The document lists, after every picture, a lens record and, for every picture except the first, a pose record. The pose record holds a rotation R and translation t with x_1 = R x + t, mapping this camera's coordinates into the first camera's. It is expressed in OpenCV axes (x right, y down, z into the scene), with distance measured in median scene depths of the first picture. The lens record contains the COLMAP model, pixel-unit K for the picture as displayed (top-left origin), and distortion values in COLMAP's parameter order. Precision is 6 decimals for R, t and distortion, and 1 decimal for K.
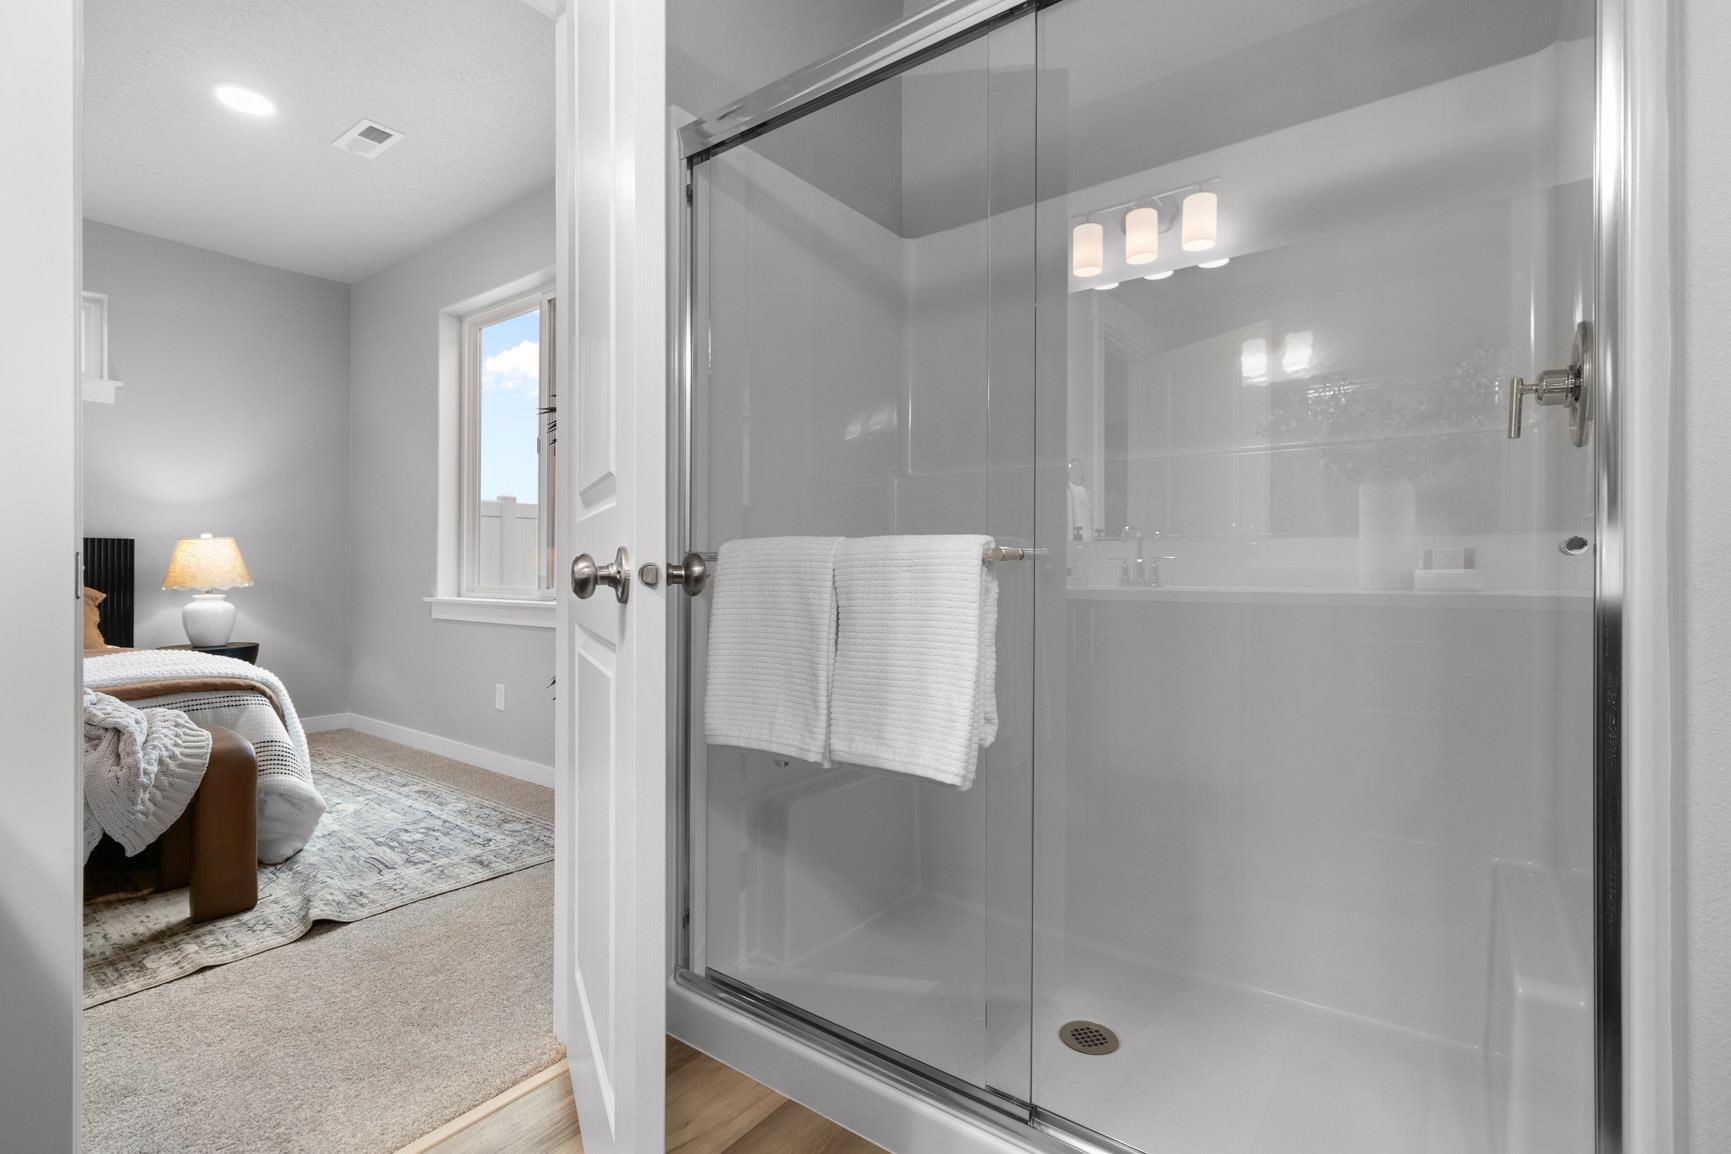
lens RADIAL K [[807.9, 0, 864.9], [0, 807.9, 565.7], [0, 0, 1]] dist [-0.000872, 0.001263]
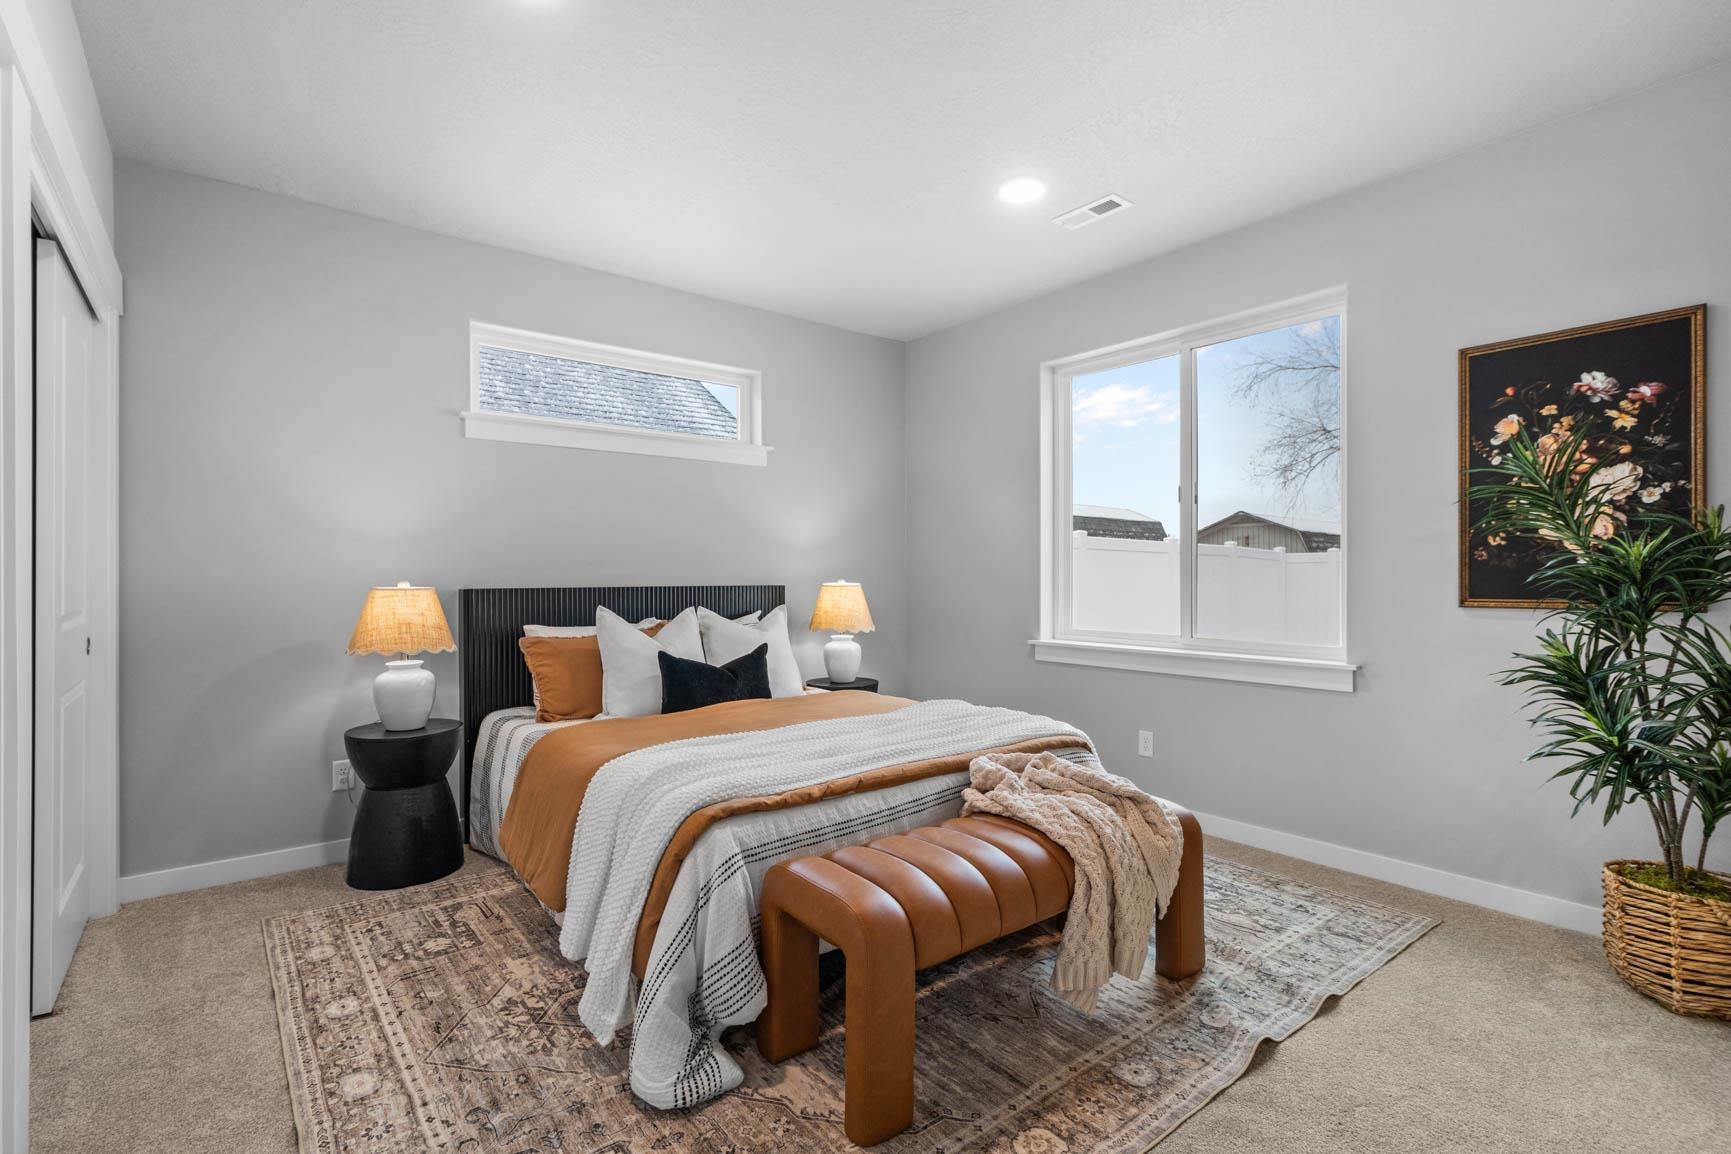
lens RADIAL K [[807.9, 0, 859.1], [0, 807.9, 572.4], [0, 0, 1]] dist [-0.000872, 0.001263]
pose [[0.968008, -0.004083, -0.250886, -0.703322], [0.004551, 0.999989, 0.001285, -0.070870], [0.250878, -0.002386, 0.968016, -0.092299]]
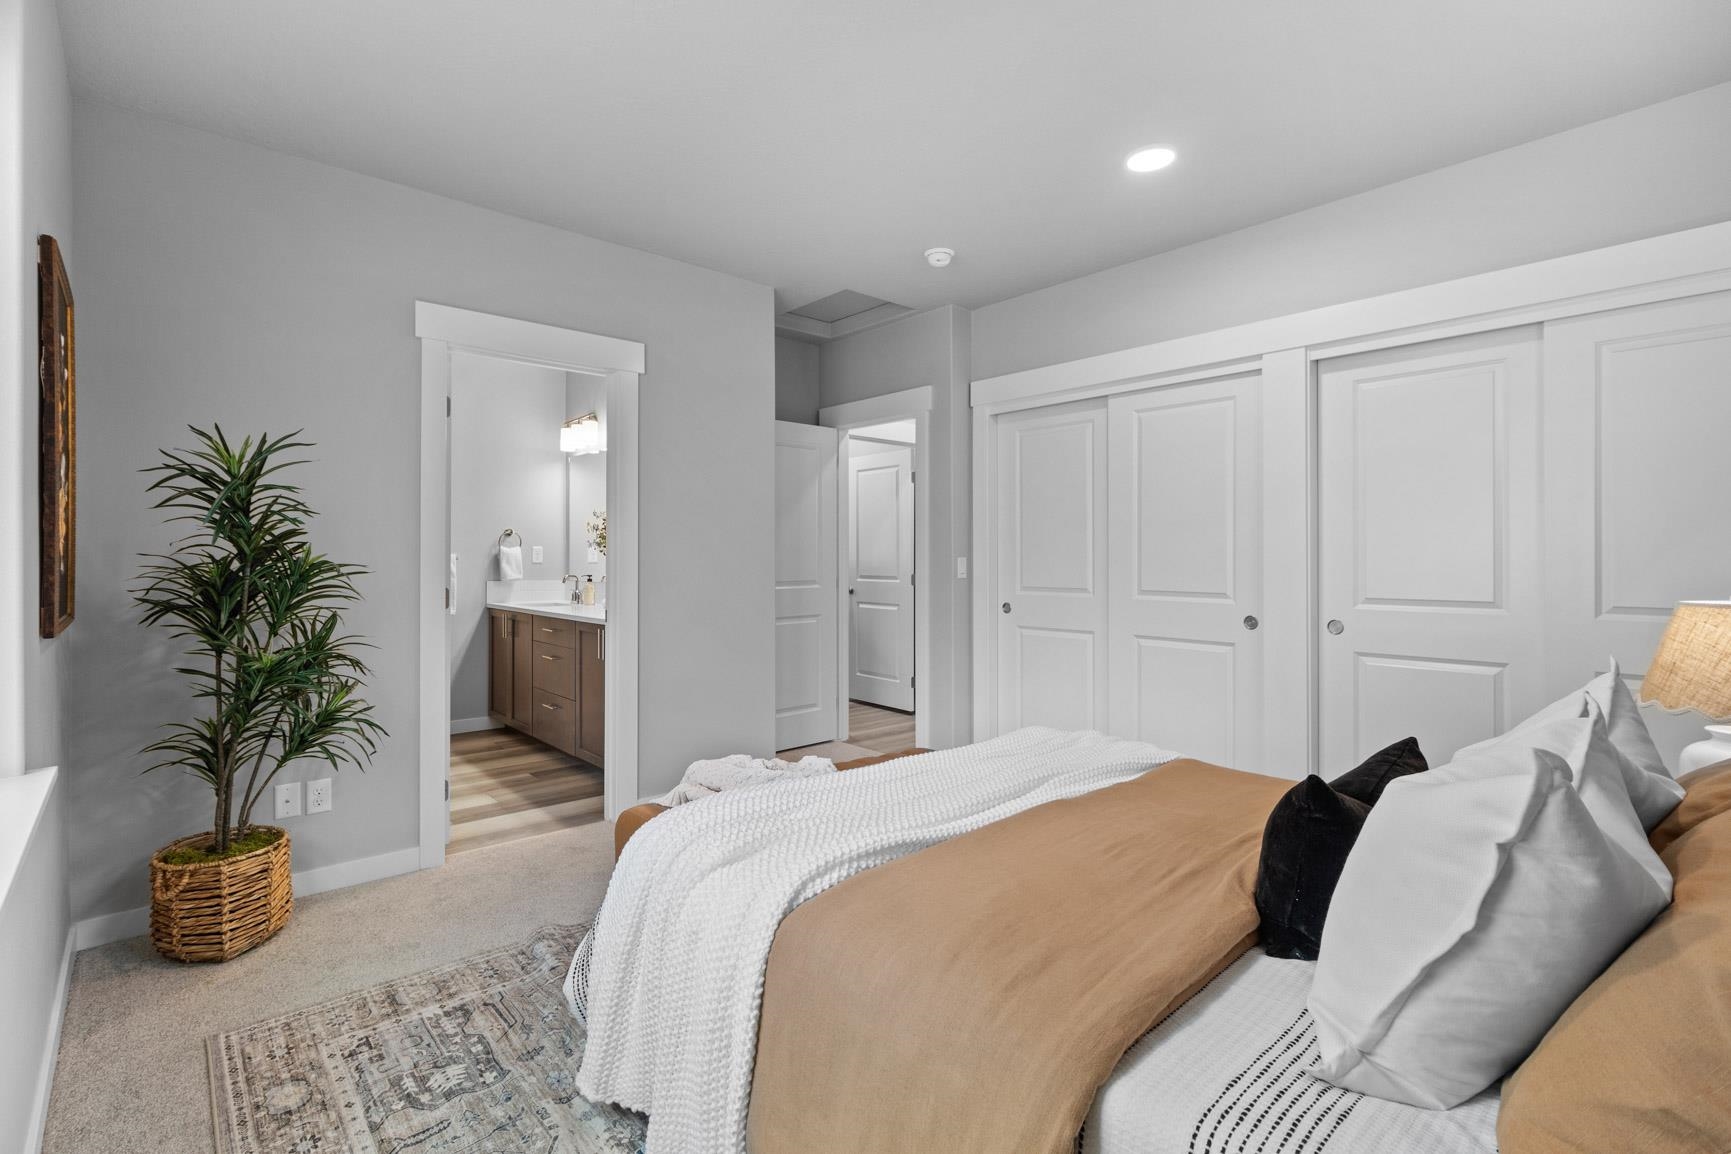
lens RADIAL K [[807.9, 0, 865.2], [0, 807.9, 566.6], [0, 0, 1]] dist [-0.000872, 0.001263]
pose [[-0.982493, -0.009098, 0.186078, -0.980155], [-0.007921, 0.999944, 0.007068, -0.088594], [-0.186132, 0.005470, -0.982510, 1.525186]]
